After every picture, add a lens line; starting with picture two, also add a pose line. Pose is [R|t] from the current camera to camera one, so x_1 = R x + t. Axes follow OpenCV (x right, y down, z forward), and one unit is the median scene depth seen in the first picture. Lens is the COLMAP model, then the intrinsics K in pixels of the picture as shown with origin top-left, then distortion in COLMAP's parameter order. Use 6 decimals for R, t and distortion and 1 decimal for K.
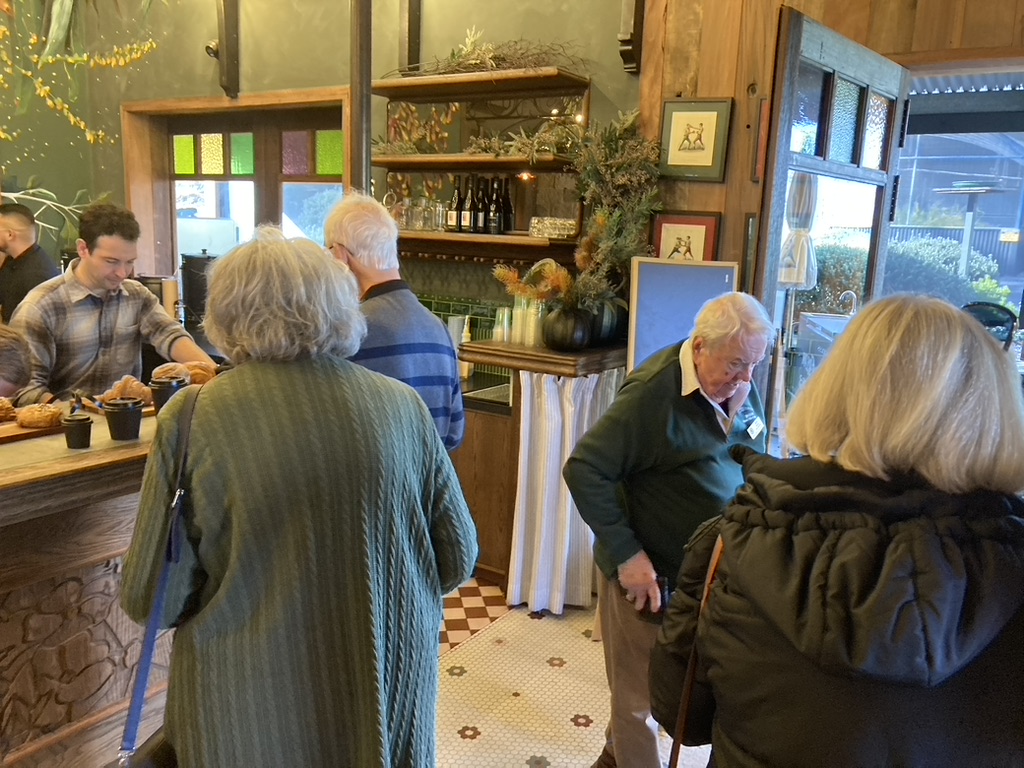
lens RADIAL K [[857.8, 0, 511.6], [0, 857.8, 381.4], [0, 0, 1]] dist [0.055668, -0.033132]
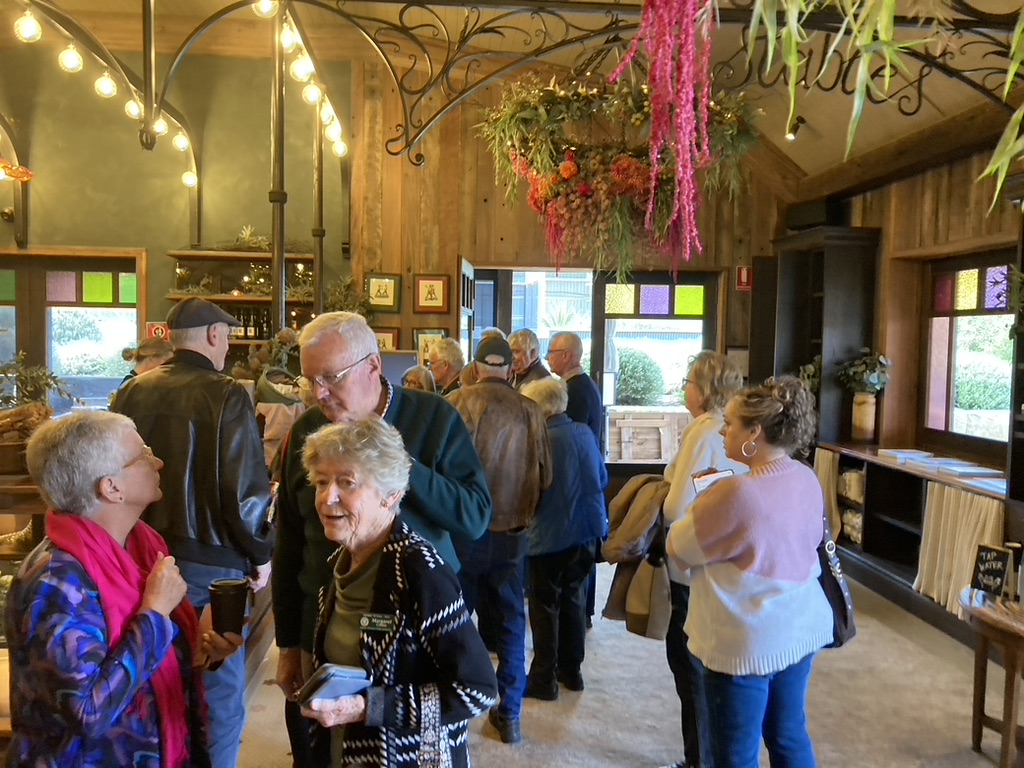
lens RADIAL K [[857.8, 0, 509.8], [0, 857.8, 387.9], [0, 0, 1]] dist [0.055668, -0.033132]
pose [[0.799872, -0.052436, 0.597875, -0.761902], [0.121465, 0.989705, -0.075702, 0.130738], [-0.587751, 0.133172, 0.798006, -0.752386]]
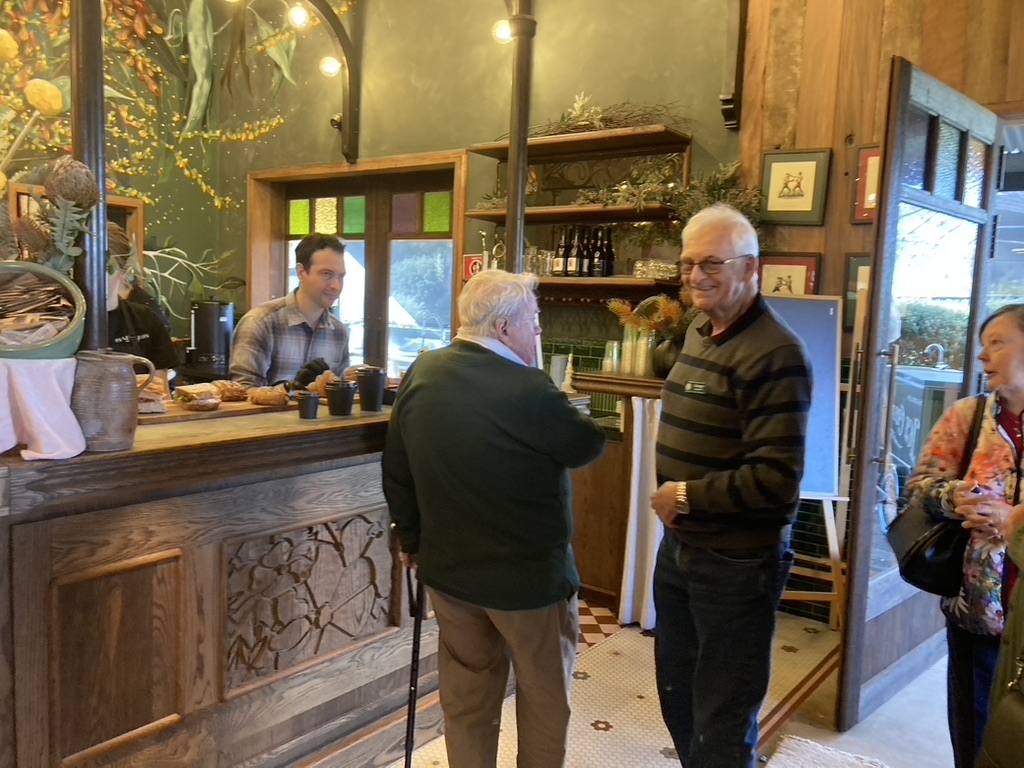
lens RADIAL K [[857.8, 0, 497.4], [0, 857.8, 372.4], [0, 0, 1]] dist [0.055668, -0.033132]
pose [[0.997009, 0.006776, -0.076984, -0.070574], [-0.014220, 0.995225, -0.096565, 0.057863], [0.075963, 0.097371, 0.992345, -0.073098]]
